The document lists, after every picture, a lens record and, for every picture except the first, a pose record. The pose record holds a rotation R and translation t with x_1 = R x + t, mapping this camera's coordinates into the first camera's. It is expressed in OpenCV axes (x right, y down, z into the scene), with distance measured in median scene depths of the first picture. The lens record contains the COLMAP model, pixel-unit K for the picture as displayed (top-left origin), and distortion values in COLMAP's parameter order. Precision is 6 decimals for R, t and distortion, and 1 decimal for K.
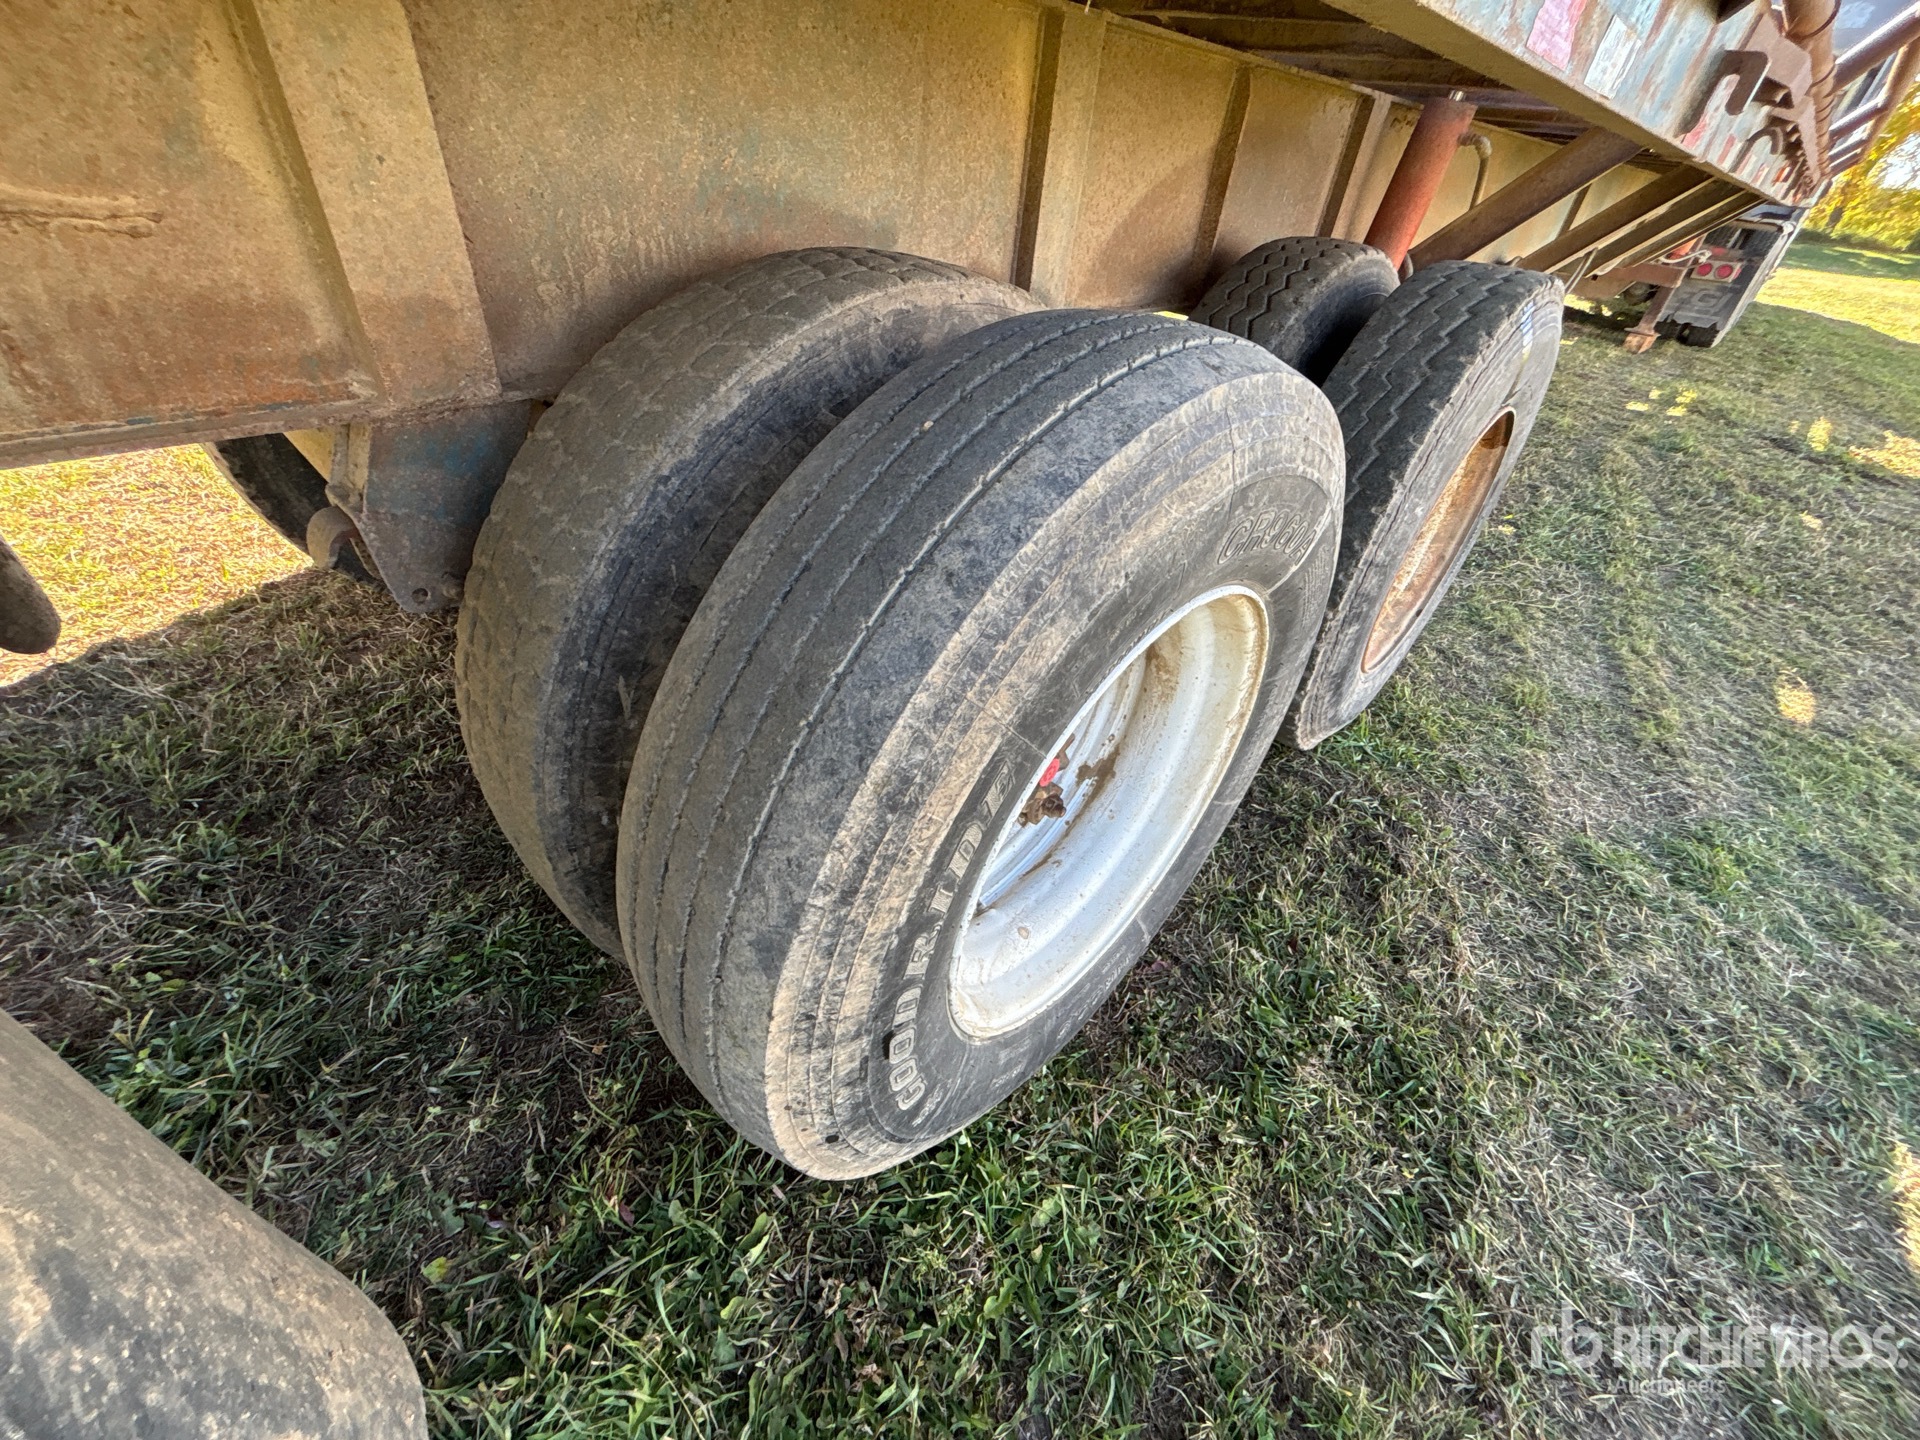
lens RADIAL K [[778.3, 0, 960.0], [0, 778.3, 720.0], [0, 0, 1]] dist [0.001807, -0.000145]
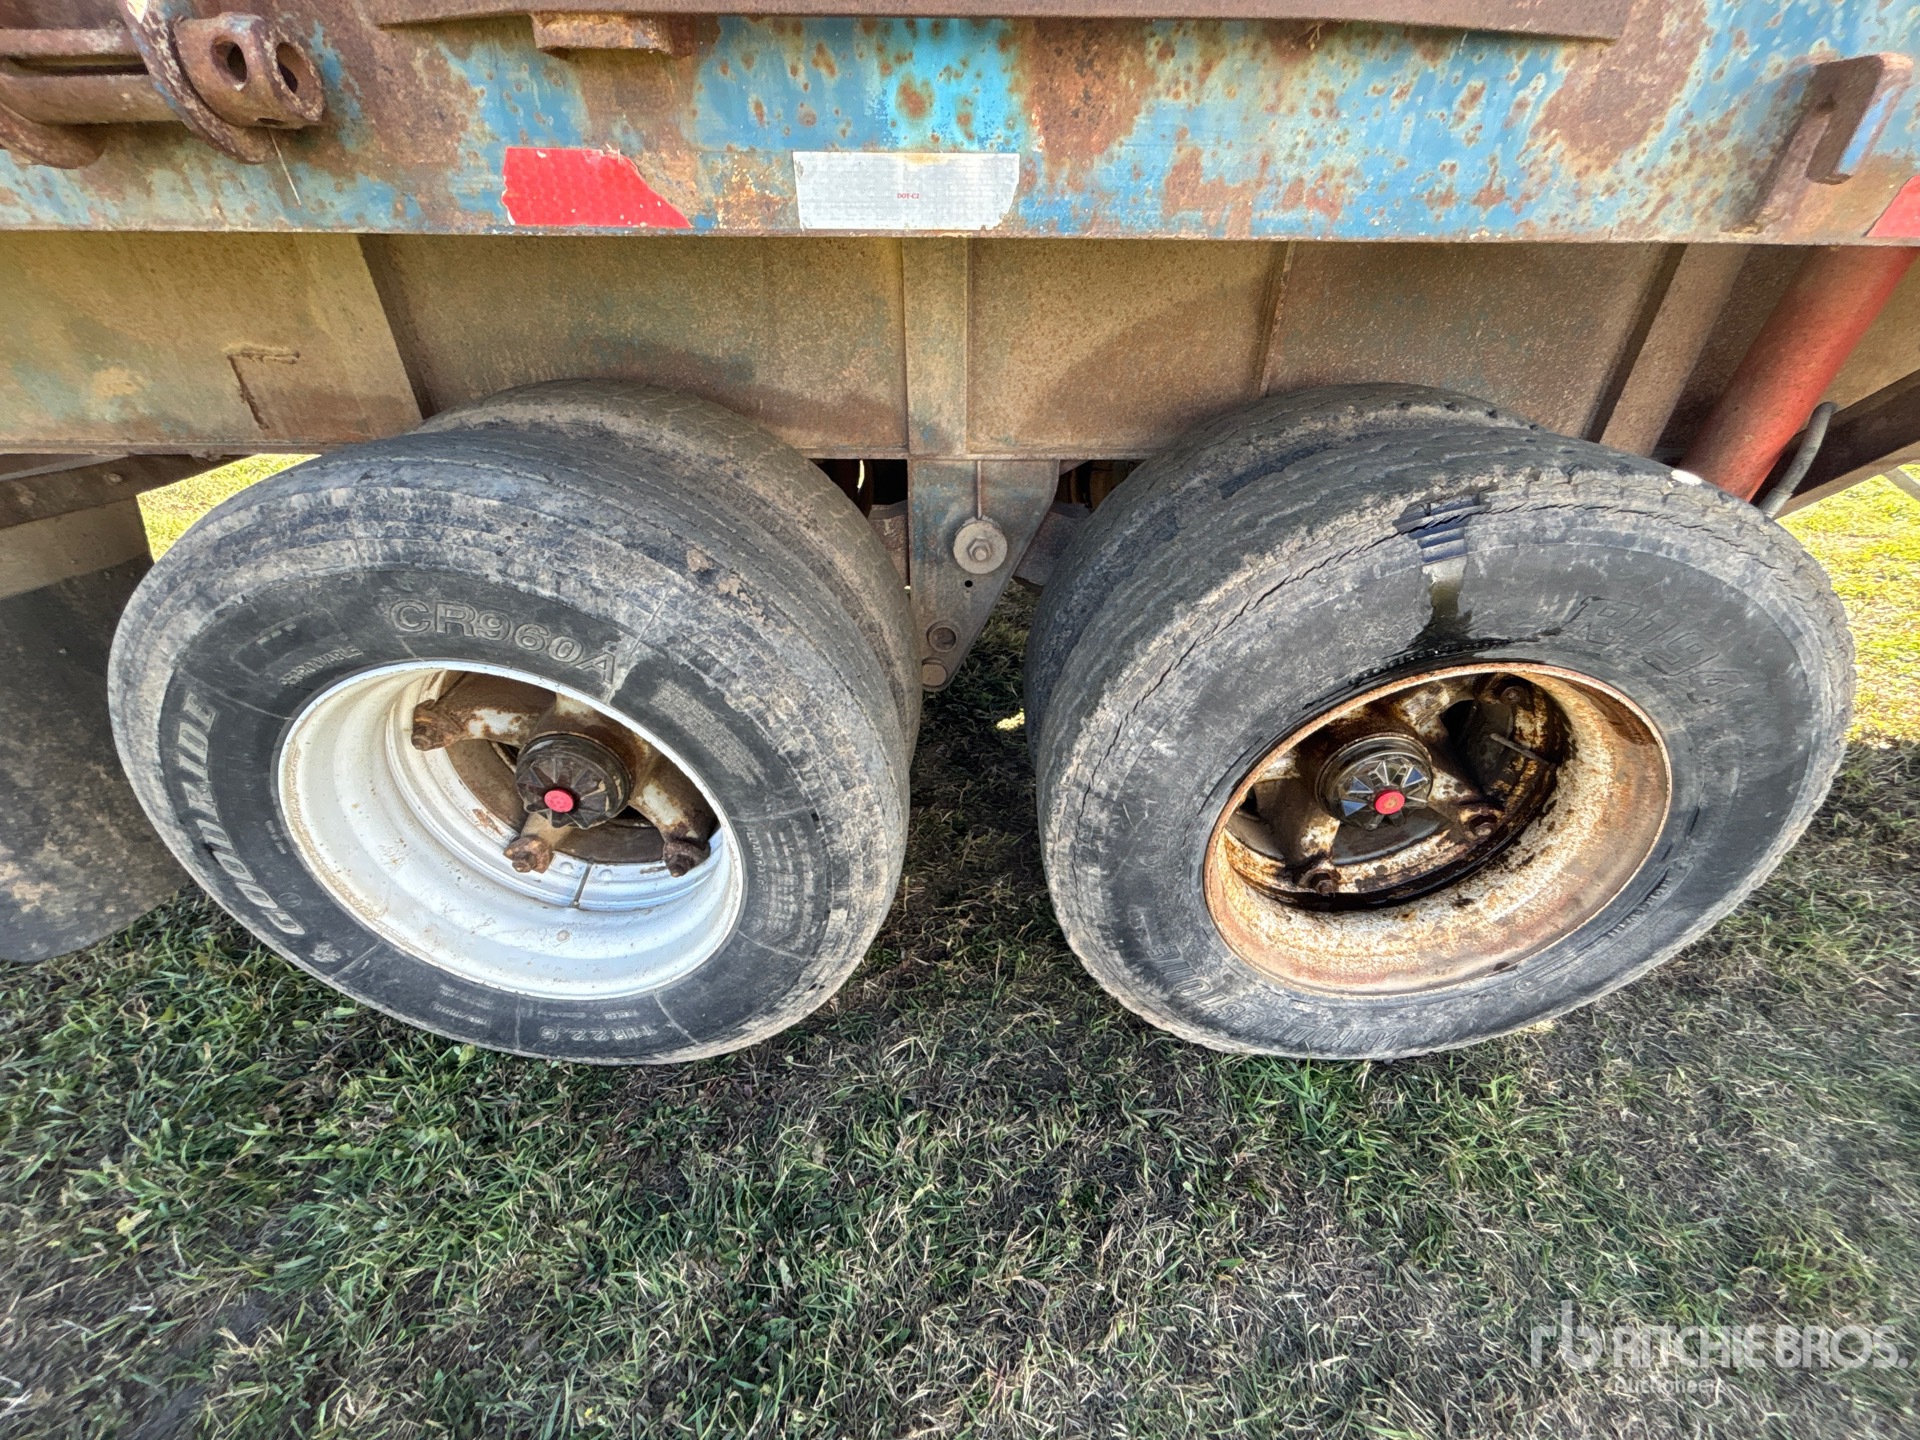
lens RADIAL K [[778.3, 0, 960.0], [0, 778.3, 720.0], [0, 0, 1]] dist [0.001807, -0.000145]
pose [[0.678113, 0.326450, -0.658478, 1.148474], [-0.399441, 0.915766, 0.042653, -0.306937], [0.616936, 0.234099, 0.751390, 0.420487]]
